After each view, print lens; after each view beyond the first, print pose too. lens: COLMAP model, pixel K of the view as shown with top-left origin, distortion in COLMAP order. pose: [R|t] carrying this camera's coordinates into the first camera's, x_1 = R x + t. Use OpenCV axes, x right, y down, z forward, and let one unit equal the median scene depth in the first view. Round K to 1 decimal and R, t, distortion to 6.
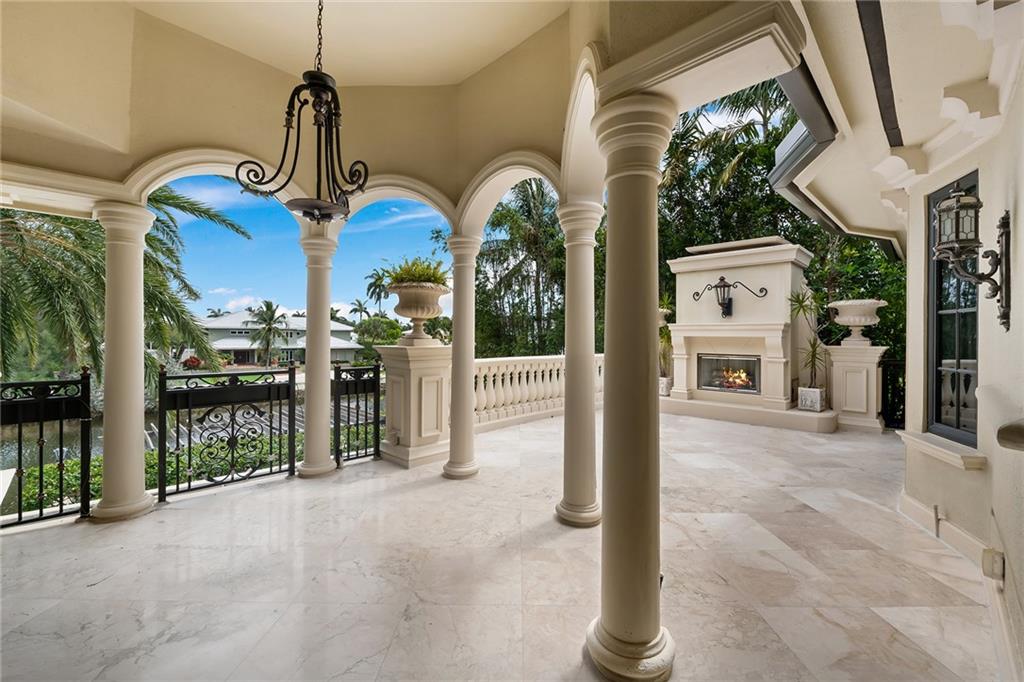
lens RADIAL K [[431.7, 0, 512.2], [0, 431.7, 336.3], [0, 0, 1]] dist [-0.002256, -0.001754]
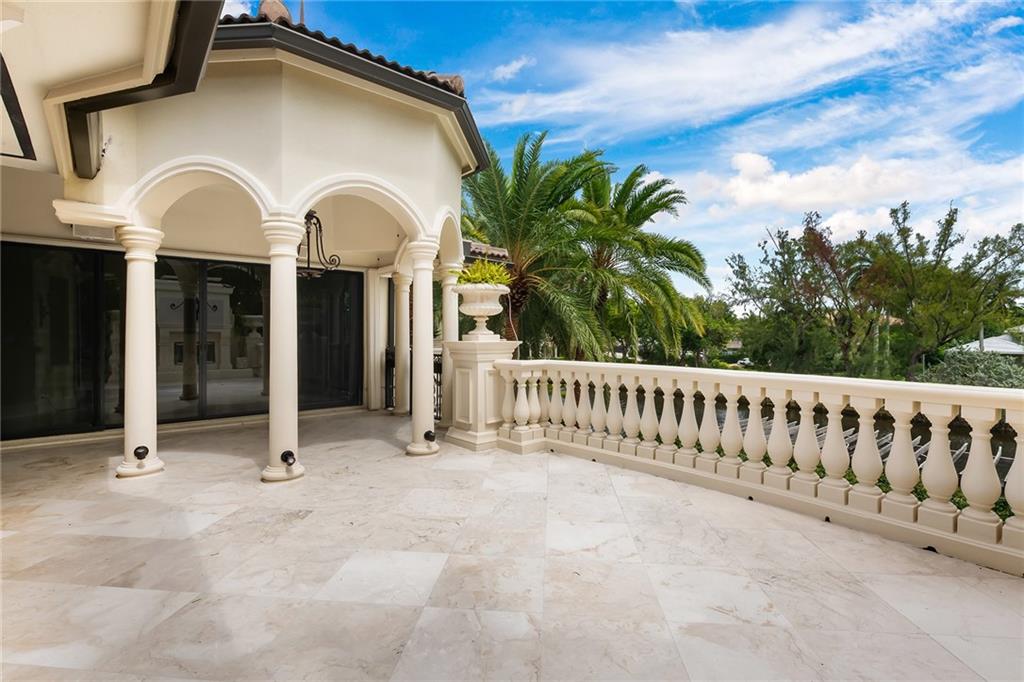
lens RADIAL K [[452.9, 0, 512.2], [0, 452.9, 336.4], [0, 0, 1]] dist [-0.016587, -0.001165]
pose [[-0.044265, 0.006787, -0.998997, 1.302926], [-0.005437, 0.999960, 0.007035, 0.003780], [0.999005, 0.005743, -0.044226, 1.580240]]
